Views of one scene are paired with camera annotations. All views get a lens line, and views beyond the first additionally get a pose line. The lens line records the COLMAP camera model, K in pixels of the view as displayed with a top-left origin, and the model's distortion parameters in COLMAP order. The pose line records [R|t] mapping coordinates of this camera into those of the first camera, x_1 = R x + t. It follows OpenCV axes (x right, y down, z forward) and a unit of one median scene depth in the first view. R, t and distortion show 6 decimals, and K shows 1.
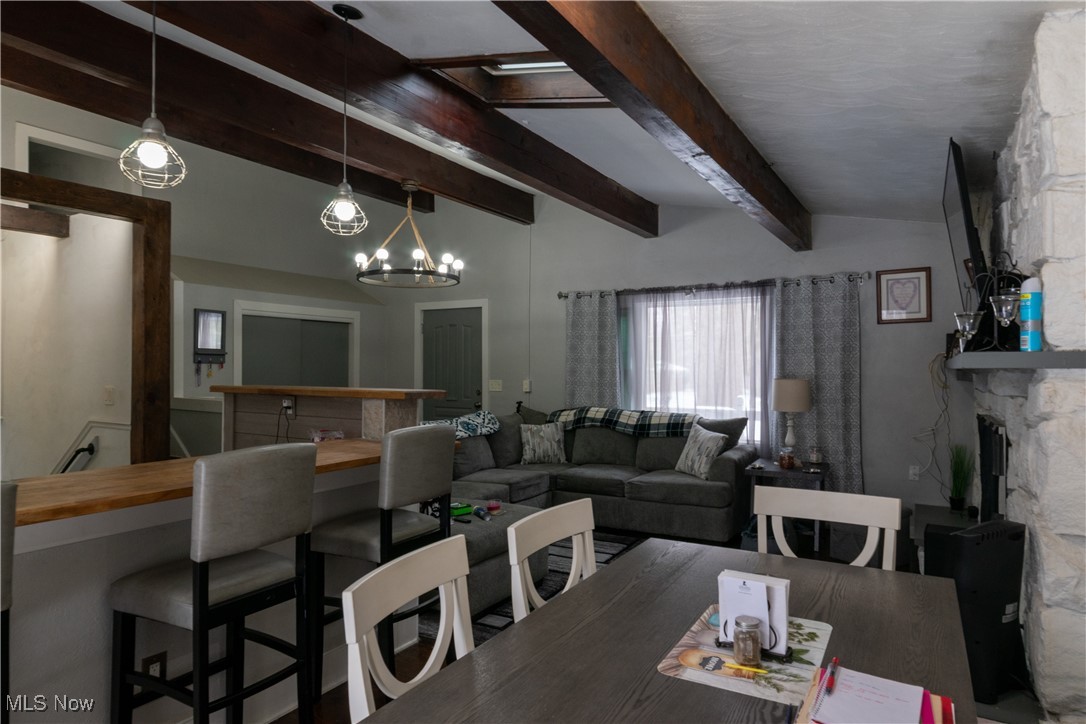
lens RADIAL K [[659.2, 0, 544.7], [0, 659.2, 363.1], [0, 0, 1]] dist [0.018527, 0.001494]
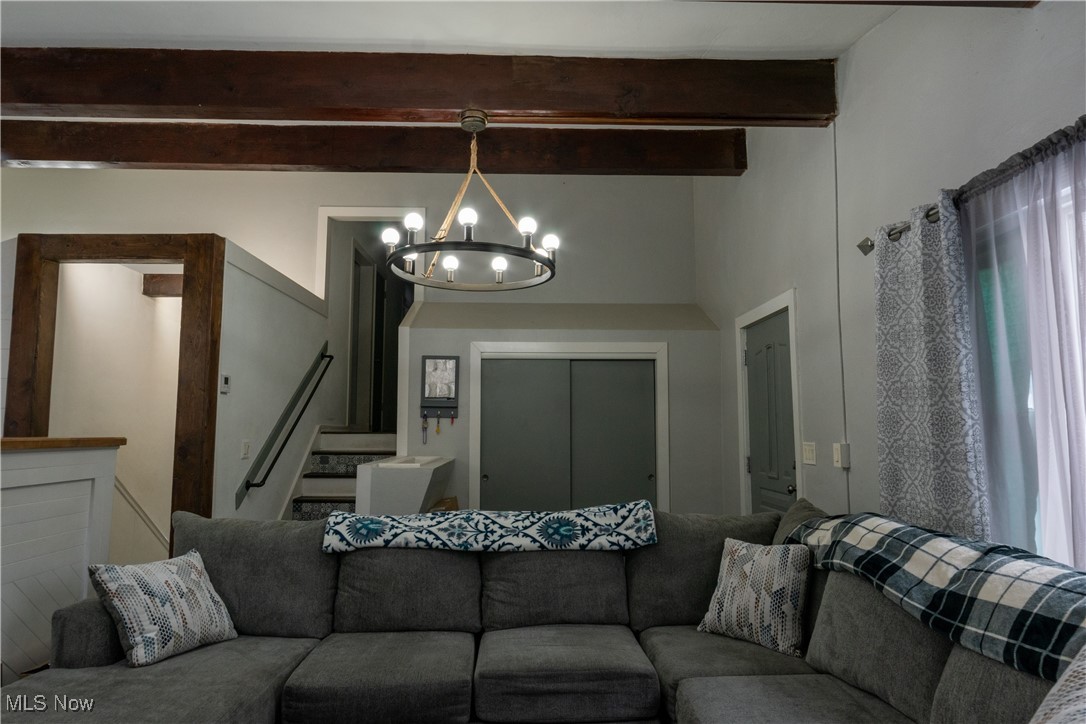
lens RADIAL K [[659.2, 0, 541.9], [0, 659.2, 362.7], [0, 0, 1]] dist [0.018527, 0.001494]
pose [[0.540852, -0.089754, -0.836315, 0.289565], [0.007245, 0.994751, -0.102072, 0.017969], [0.841086, 0.049146, 0.538664, 0.642270]]
